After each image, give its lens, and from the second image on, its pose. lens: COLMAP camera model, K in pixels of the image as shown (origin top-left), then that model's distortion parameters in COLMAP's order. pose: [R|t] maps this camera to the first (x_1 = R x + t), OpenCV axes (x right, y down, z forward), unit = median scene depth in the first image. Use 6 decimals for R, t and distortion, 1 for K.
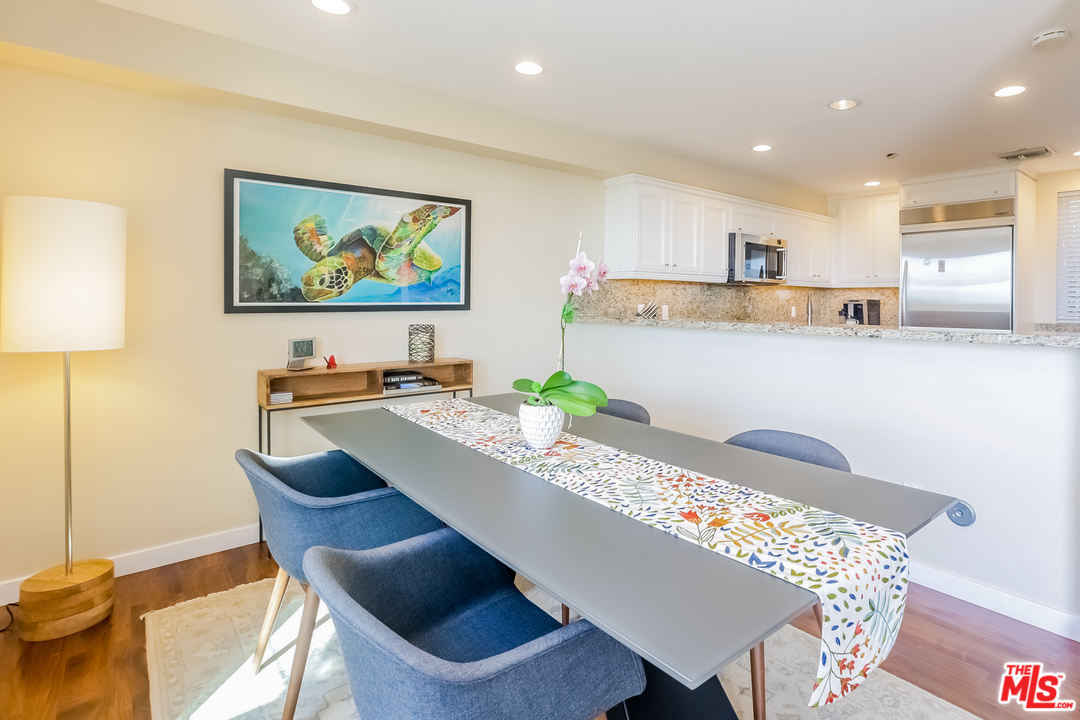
lens RADIAL K [[567.8, 0, 648.0], [0, 567.8, 299.5], [0, 0, 1]] dist [-0.004271, 0.001487]
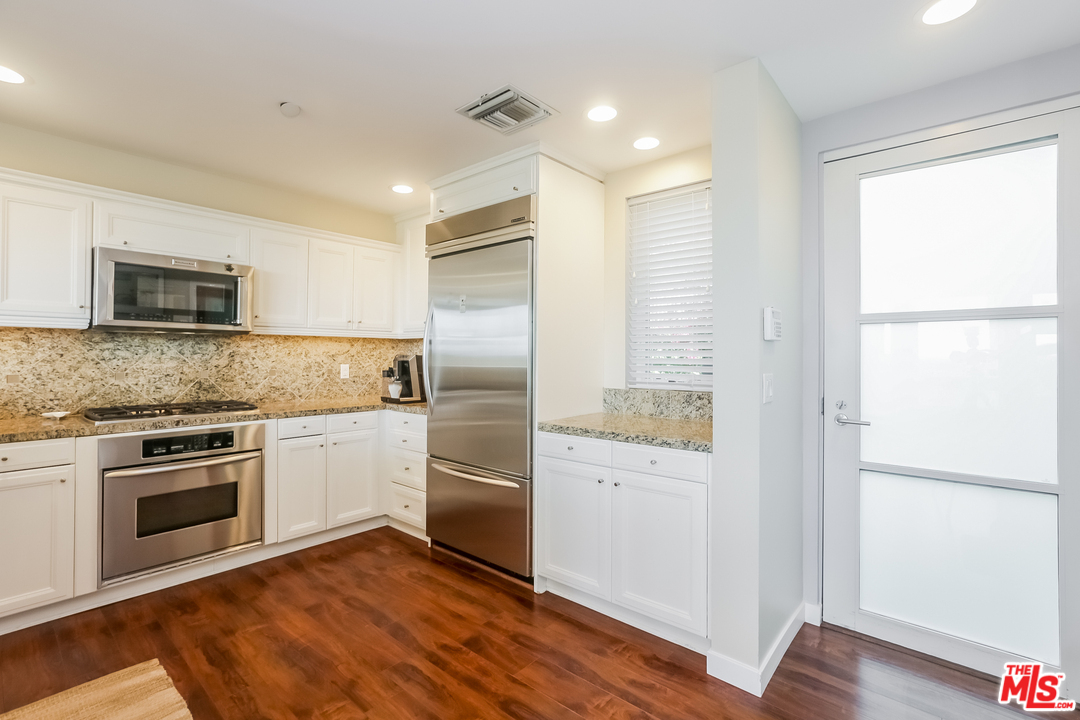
lens RADIAL K [[493.2, 0, 549.1], [0, 493.2, 352.3], [0, 0, 1]] dist [-0.015413, 0.014781]
pose [[0.994857, -0.005421, 0.101146, 0.893750], [0.005755, 0.999979, -0.003007, 0.000108], [-0.101128, 0.003574, 0.994867, 0.658673]]
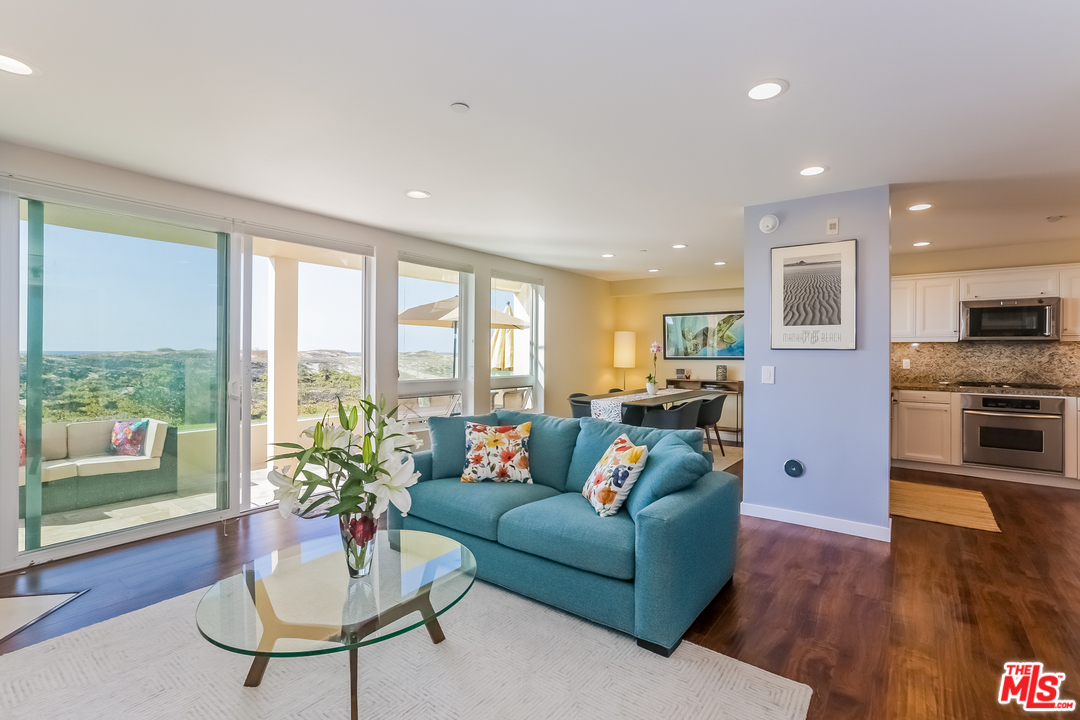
lens RADIAL K [[493.2, 0, 549.1], [0, 493.2, 352.3], [0, 0, 1]] dist [-0.015413, 0.014781]
pose [[0.172963, -0.008332, -0.984893, 1.621823], [-0.003171, 0.999954, -0.009016, 0.009756], [0.984923, 0.004682, 0.172929, -0.111490]]
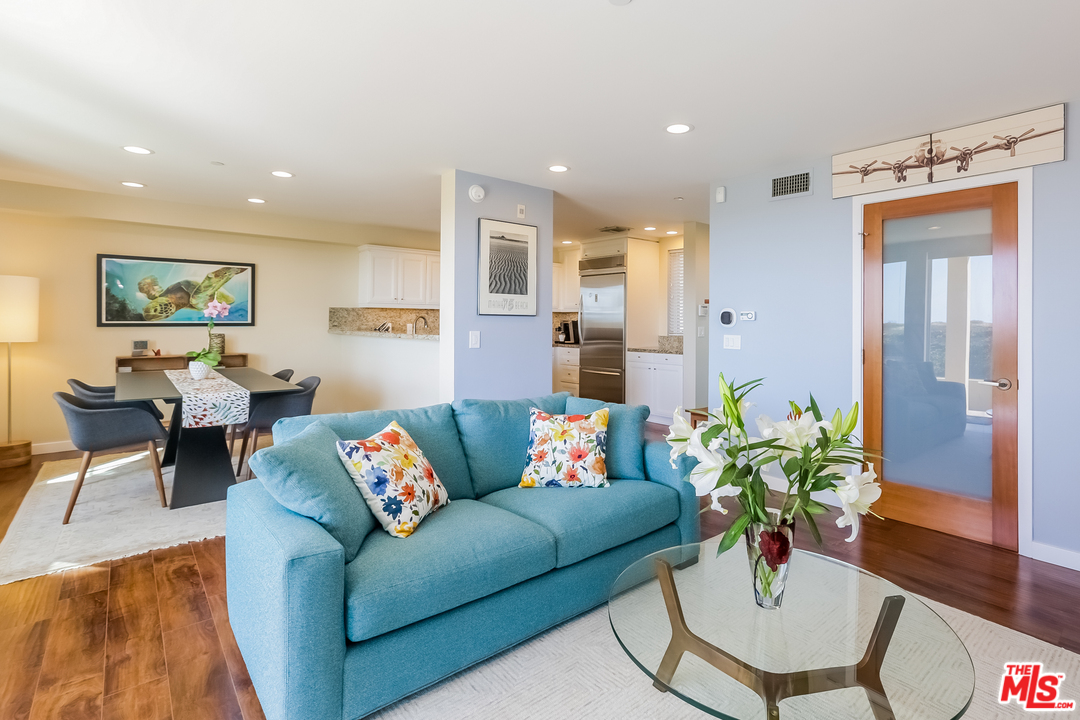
lens RADIAL K [[538.6, 0, 590.0], [0, 538.6, 320.0], [0, 0, 1]] dist [0.026414, 0.000308]
pose [[0.999053, -0.001767, -0.043473, 0.899263], [0.001555, 0.999987, -0.004918, 0.011152], [0.043481, 0.004845, 0.999043, -0.719247]]
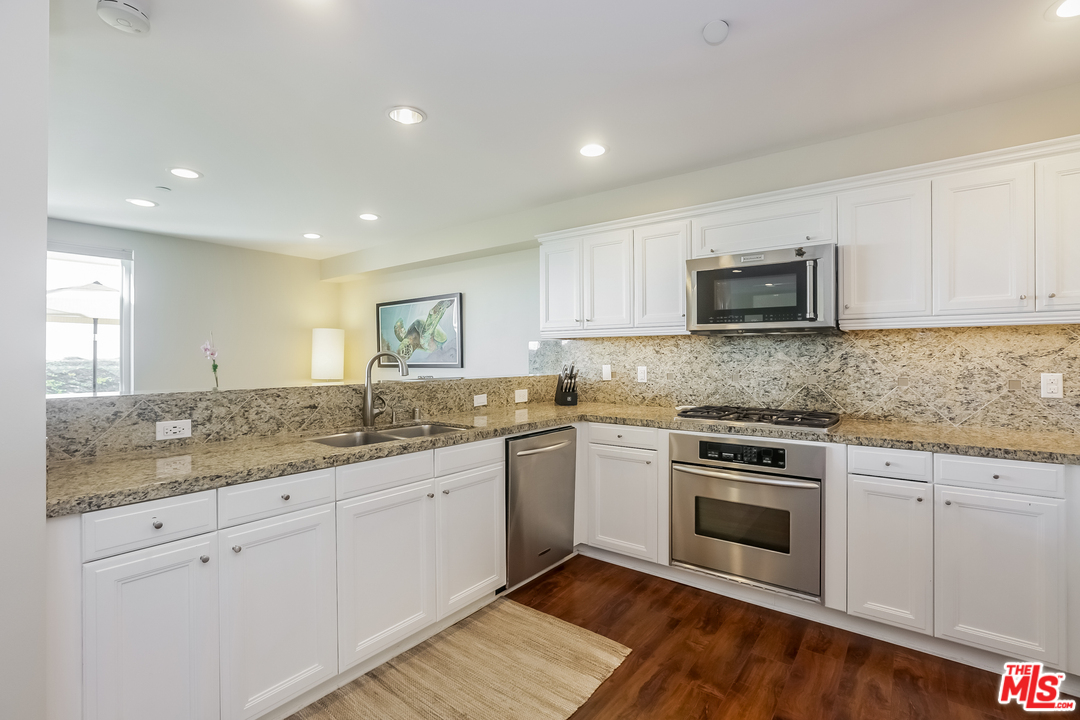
lens RADIAL K [[494.3, 0, 527.9], [0, 494.3, 357.2], [0, 0, 1]] dist [-0.015276, 0.000426]
pose [[0.146285, -0.008946, -0.989202, 1.086945], [0.005978, 0.999949, -0.008159, 0.002714], [0.989224, -0.004720, 0.146331, 1.111805]]
